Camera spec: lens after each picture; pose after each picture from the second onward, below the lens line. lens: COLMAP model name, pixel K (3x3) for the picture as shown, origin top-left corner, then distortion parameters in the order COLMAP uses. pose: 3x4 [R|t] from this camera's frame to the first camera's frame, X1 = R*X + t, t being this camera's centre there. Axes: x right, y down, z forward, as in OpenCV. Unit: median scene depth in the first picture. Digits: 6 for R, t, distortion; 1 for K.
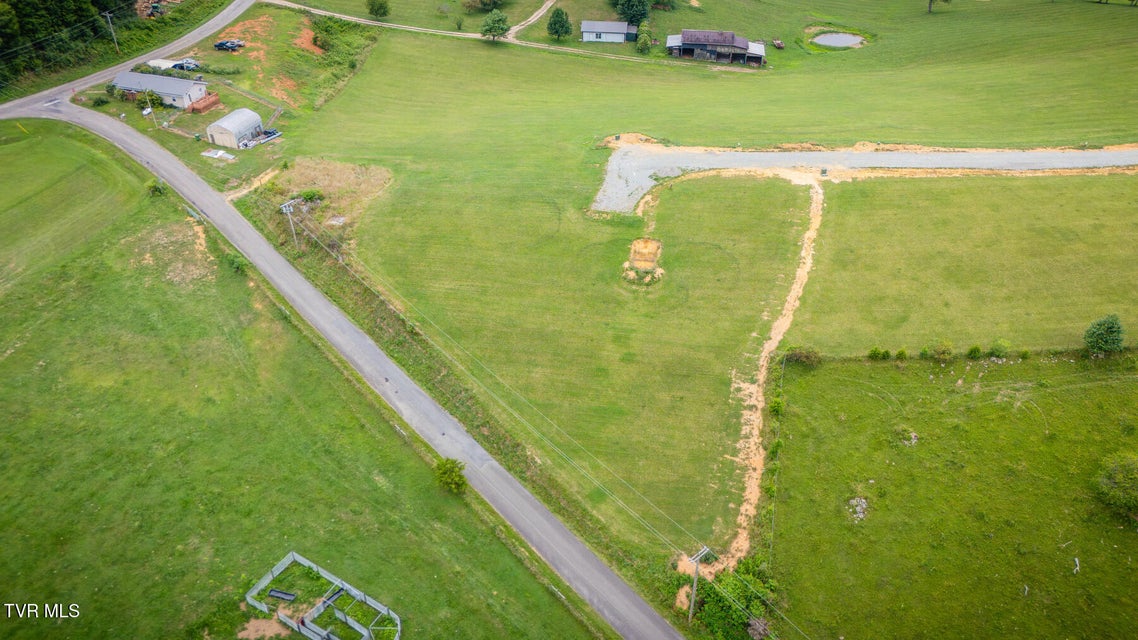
lens RADIAL K [[839.2, 0, 565.1], [0, 839.2, 319.2], [0, 0, 1]] dist [0.071153, -0.074683]
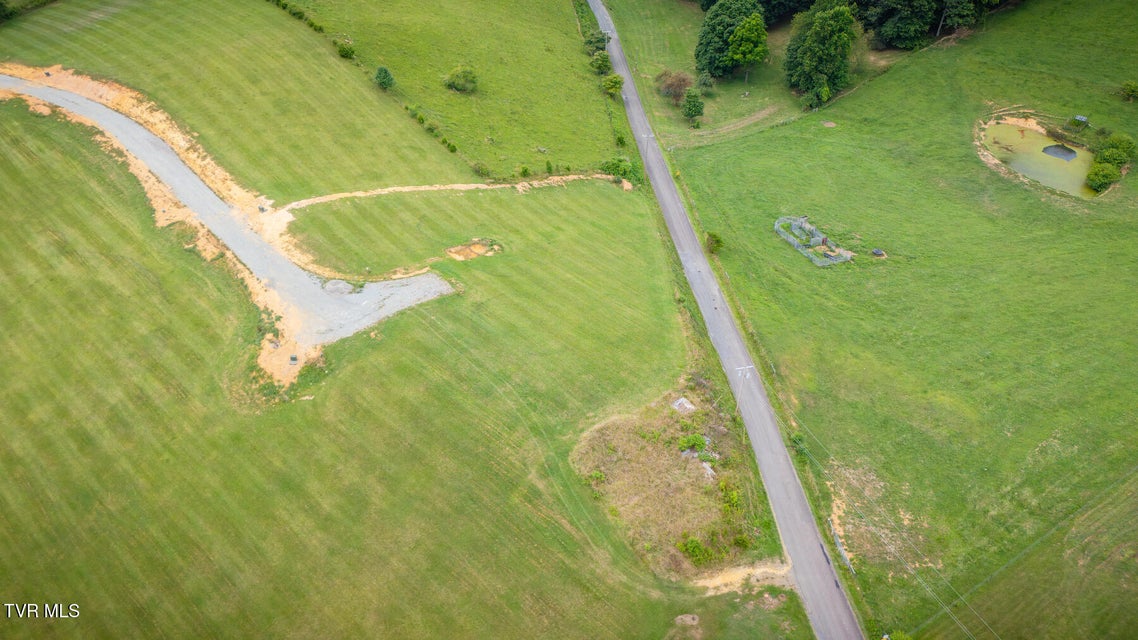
lens RADIAL K [[839.2, 0, 565.1], [0, 839.2, 319.2], [0, 0, 1]] dist [0.071153, -0.074683]
pose [[-0.777826, -0.394040, 0.489612, -0.600511], [0.374703, 0.334685, 0.864629, -0.987048], [-0.504564, 0.855990, -0.112678, 1.174464]]
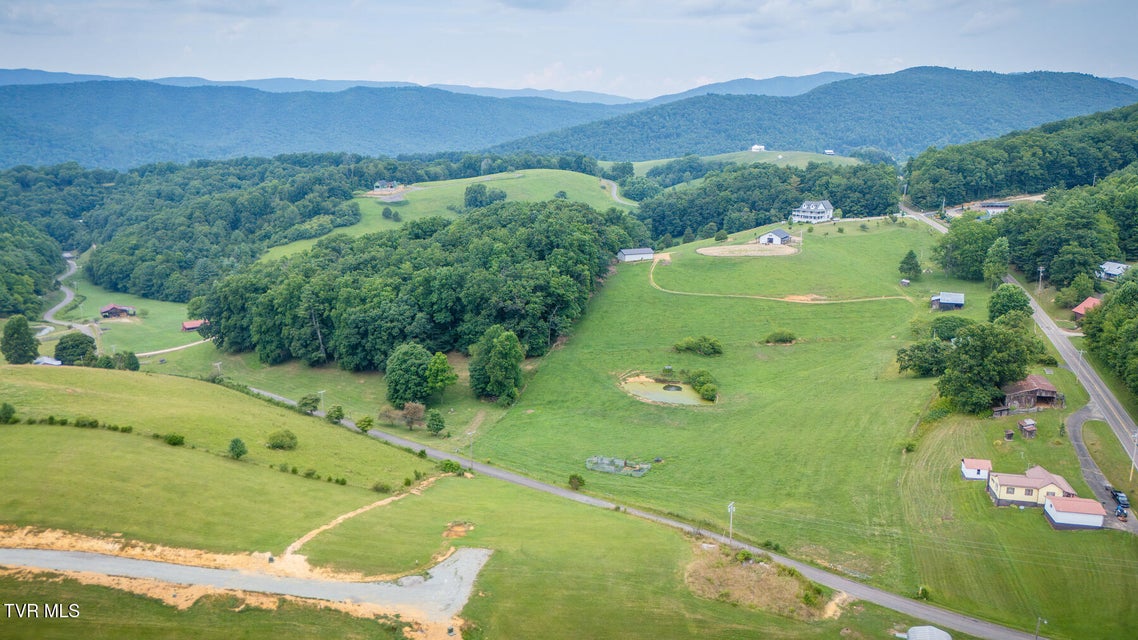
lens RADIAL K [[836.9, 0, 565.2], [0, 836.9, 314.5], [0, 0, 1]] dist [0.108637, -0.169583]
pose [[-0.999329, 0.009322, -0.035433, -0.031254], [-0.021038, 0.645782, 0.763232, -1.341891], [0.029997, 0.763465, -0.645152, 1.646259]]
